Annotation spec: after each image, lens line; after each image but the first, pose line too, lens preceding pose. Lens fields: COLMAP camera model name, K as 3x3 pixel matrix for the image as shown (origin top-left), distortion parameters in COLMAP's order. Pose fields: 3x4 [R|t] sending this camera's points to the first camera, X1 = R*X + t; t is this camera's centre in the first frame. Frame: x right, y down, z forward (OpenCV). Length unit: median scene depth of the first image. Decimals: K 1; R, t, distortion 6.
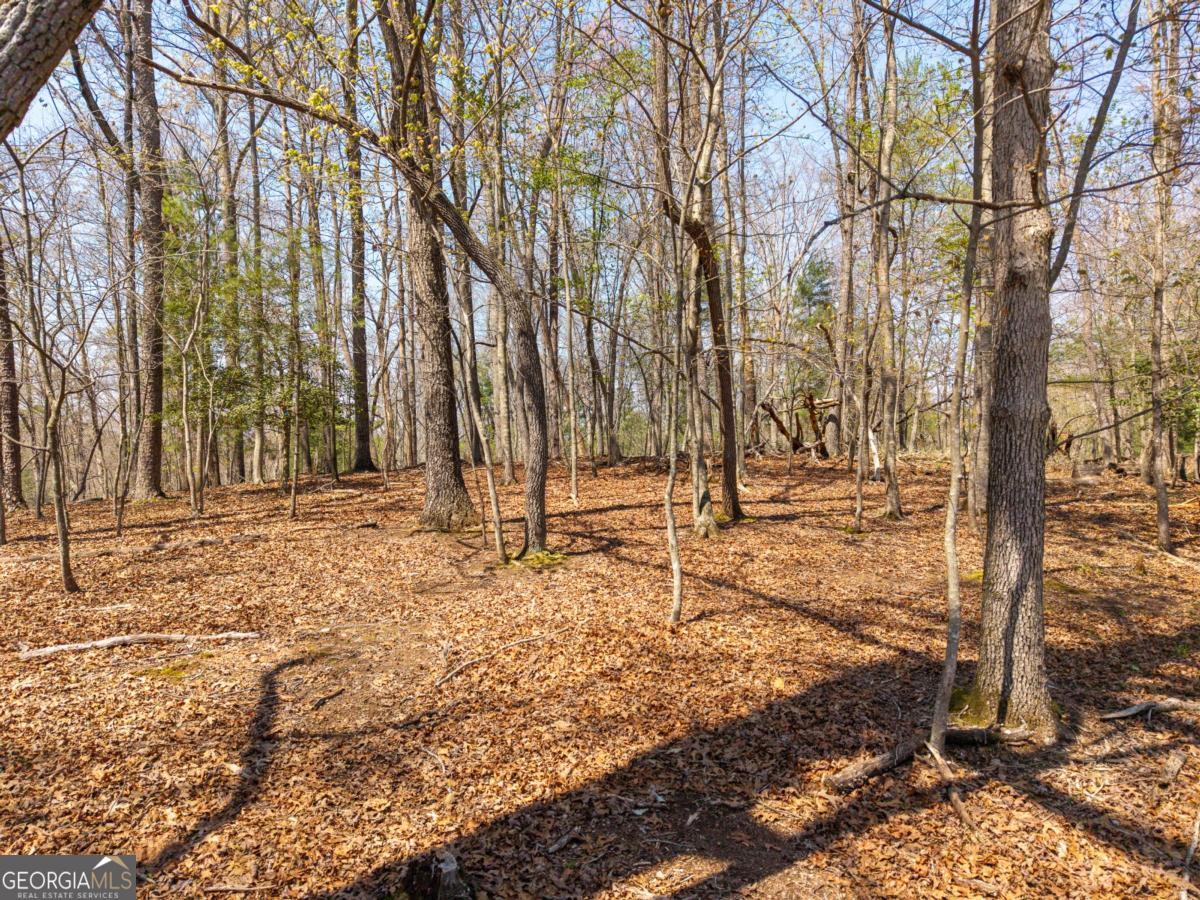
lens RADIAL K [[808.0, 0, 602.7], [0, 808.0, 454.6], [0, 0, 1]] dist [0.033562, -0.012689]
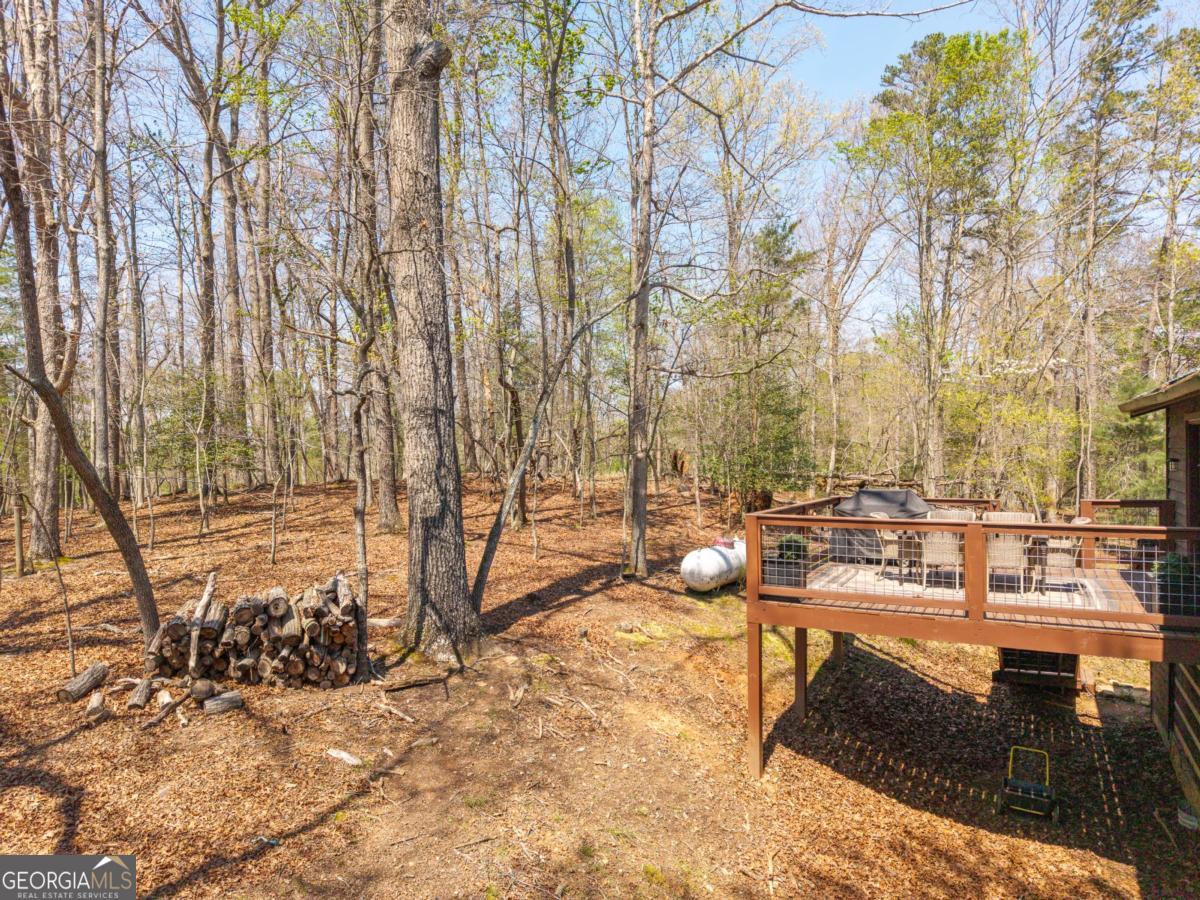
lens RADIAL K [[808.0, 0, 598.5], [0, 808.0, 453.4], [0, 0, 1]] dist [0.033562, -0.012689]
pose [[0.917904, 0.015214, 0.396510, -1.245155], [-0.013030, 0.999881, -0.008200, -0.211508], [-0.396588, 0.002360, 0.917994, -2.548889]]
